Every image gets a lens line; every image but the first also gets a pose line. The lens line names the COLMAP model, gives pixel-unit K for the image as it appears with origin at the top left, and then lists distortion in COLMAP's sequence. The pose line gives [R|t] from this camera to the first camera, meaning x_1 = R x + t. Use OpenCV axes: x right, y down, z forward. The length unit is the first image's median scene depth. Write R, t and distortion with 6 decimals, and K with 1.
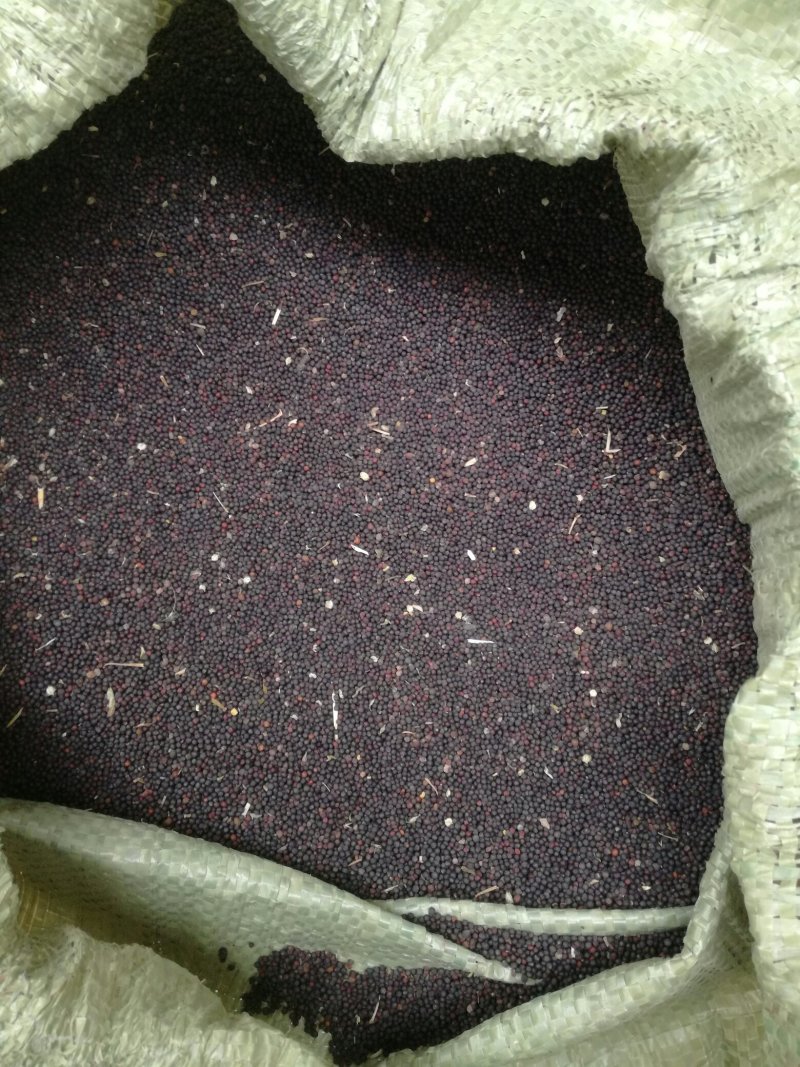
lens RADIAL K [[844.2, 0, 400.0], [0, 844.2, 533.5], [0, 0, 1]] dist [0.097940, -0.261997]
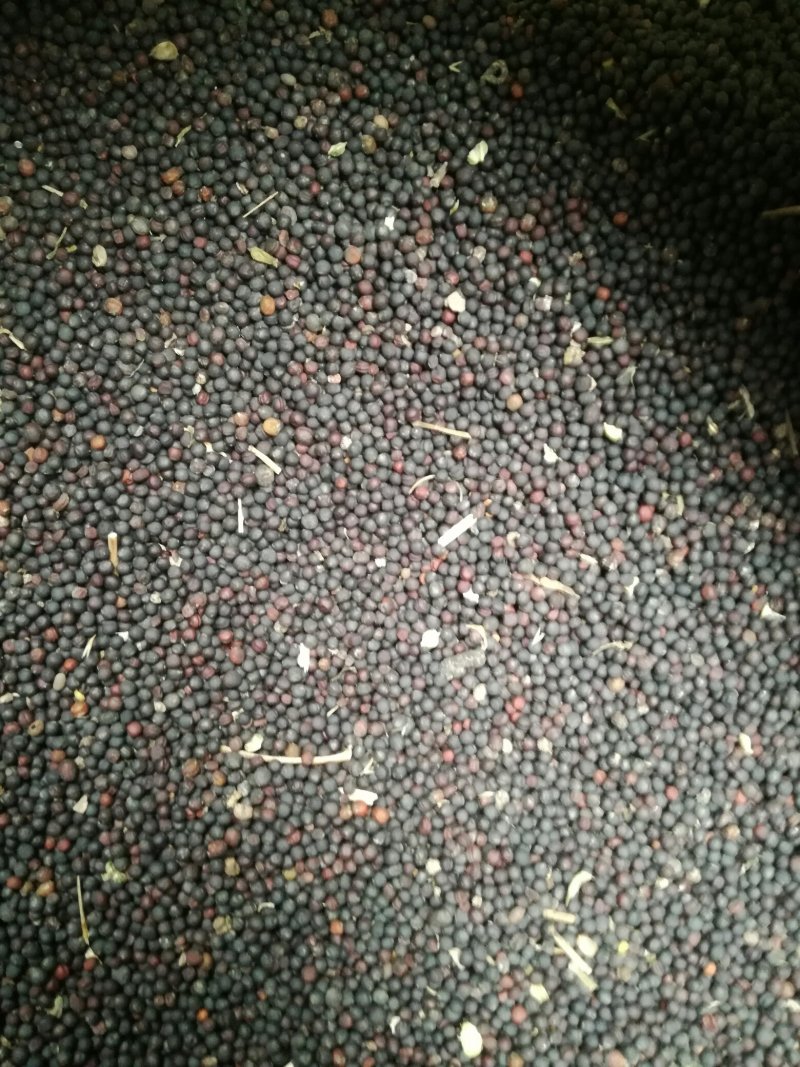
lens RADIAL K [[844.2, 0, 400.0], [0, 844.2, 533.5], [0, 0, 1]] dist [0.097940, -0.261997]
pose [[0.883201, 0.459769, -0.092570, -0.132513], [-0.467777, 0.877792, -0.103275, -0.202944], [0.033775, 0.134515, 0.990336, 0.625878]]
